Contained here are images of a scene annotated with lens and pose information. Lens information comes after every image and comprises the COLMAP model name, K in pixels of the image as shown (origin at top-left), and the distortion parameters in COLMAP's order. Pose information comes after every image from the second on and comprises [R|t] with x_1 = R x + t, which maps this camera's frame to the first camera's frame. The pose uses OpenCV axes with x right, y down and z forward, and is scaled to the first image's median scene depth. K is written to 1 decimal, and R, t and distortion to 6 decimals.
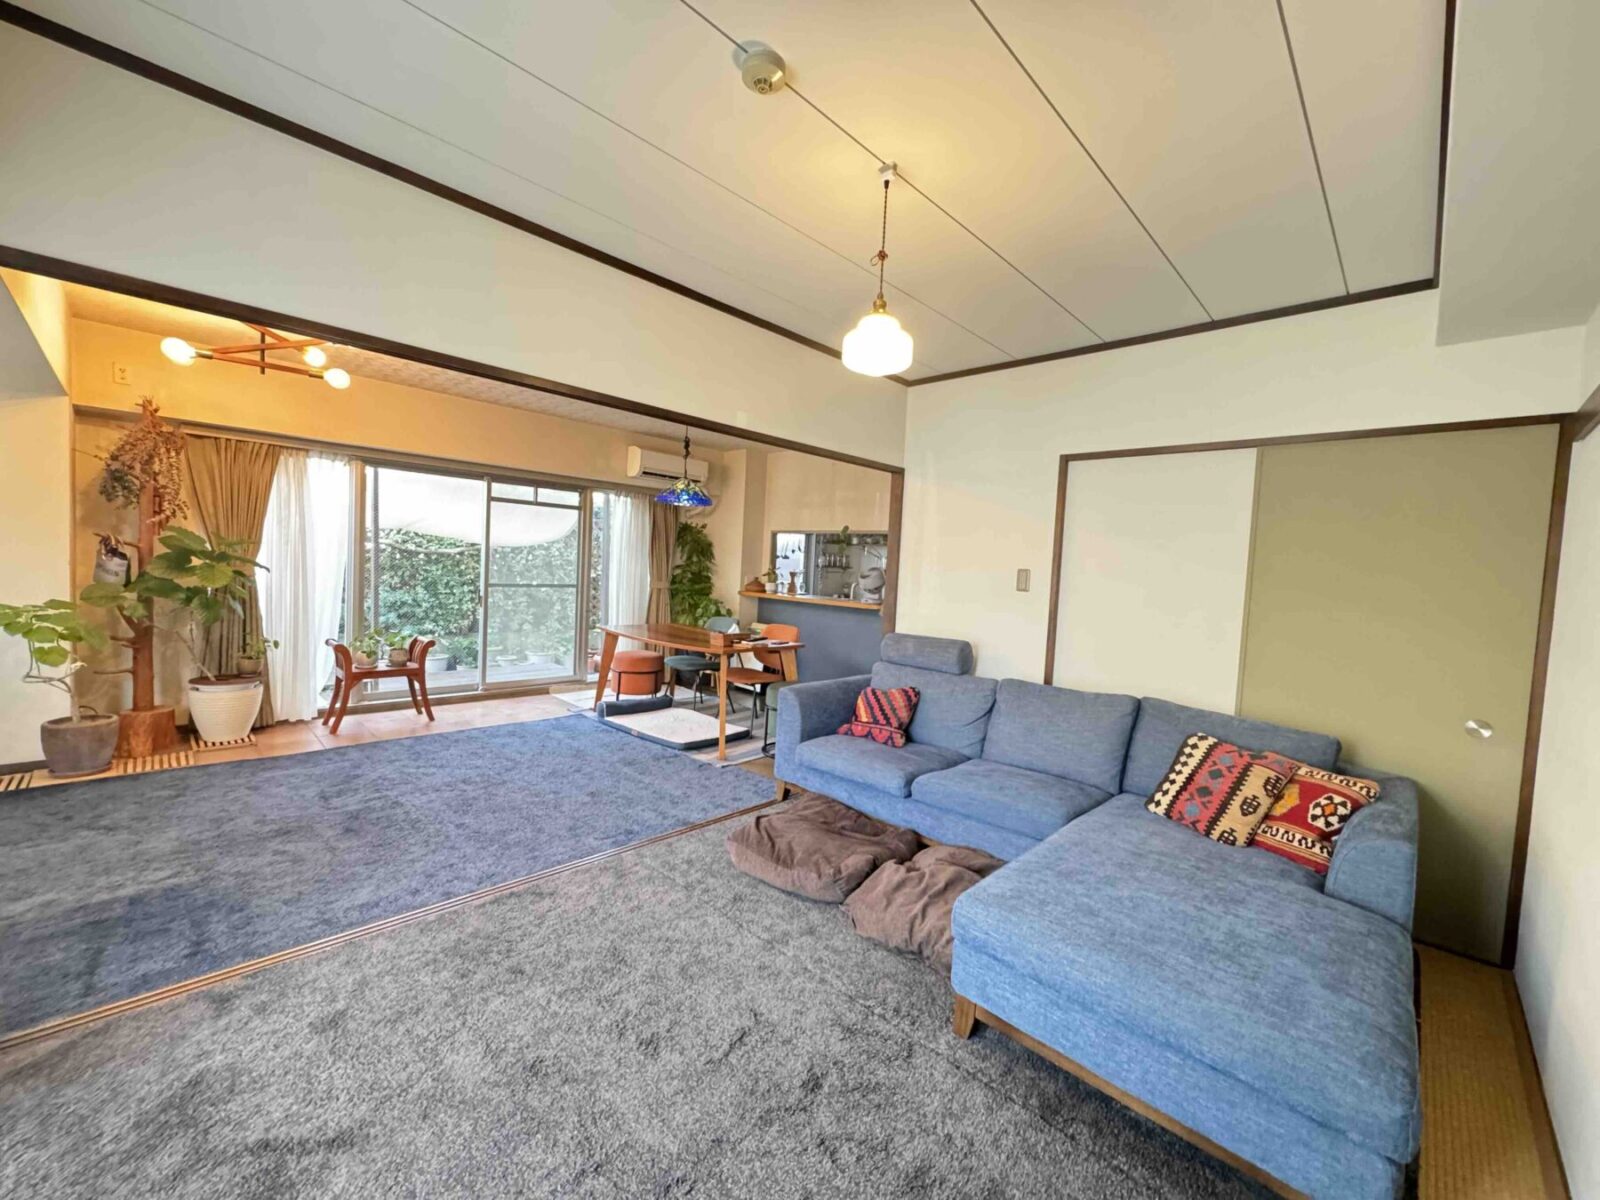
lens RADIAL K [[641.5, 0, 796.8], [0, 641.5, 601.3], [0, 0, 1]] dist [-0.003459, -0.000010]
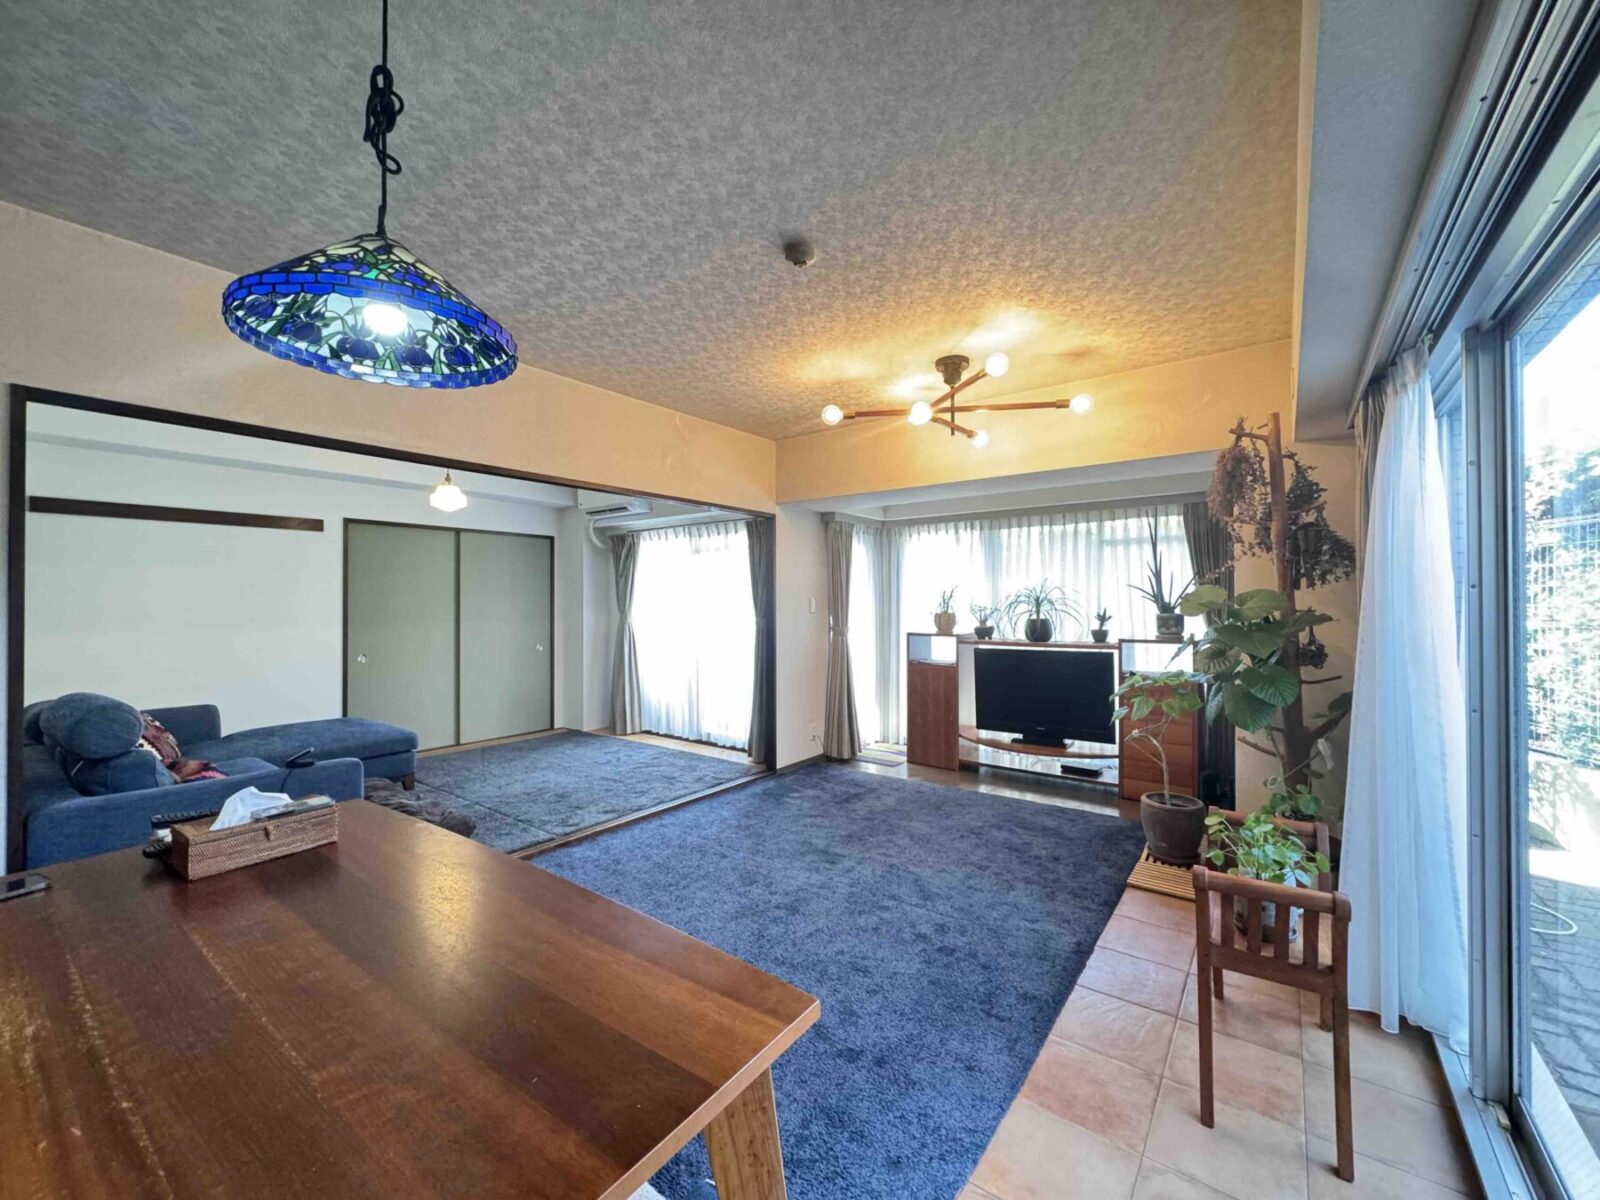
lens RADIAL K [[641.5, 0, 803.6], [0, 641.5, 600.6], [0, 0, 1]] dist [-0.003459, -0.000010]
pose [[-0.991286, -0.042010, -0.124851, -0.443923], [-0.047657, 0.997955, 0.042589, -0.114047], [0.122806, 0.048168, -0.991261, 1.802634]]
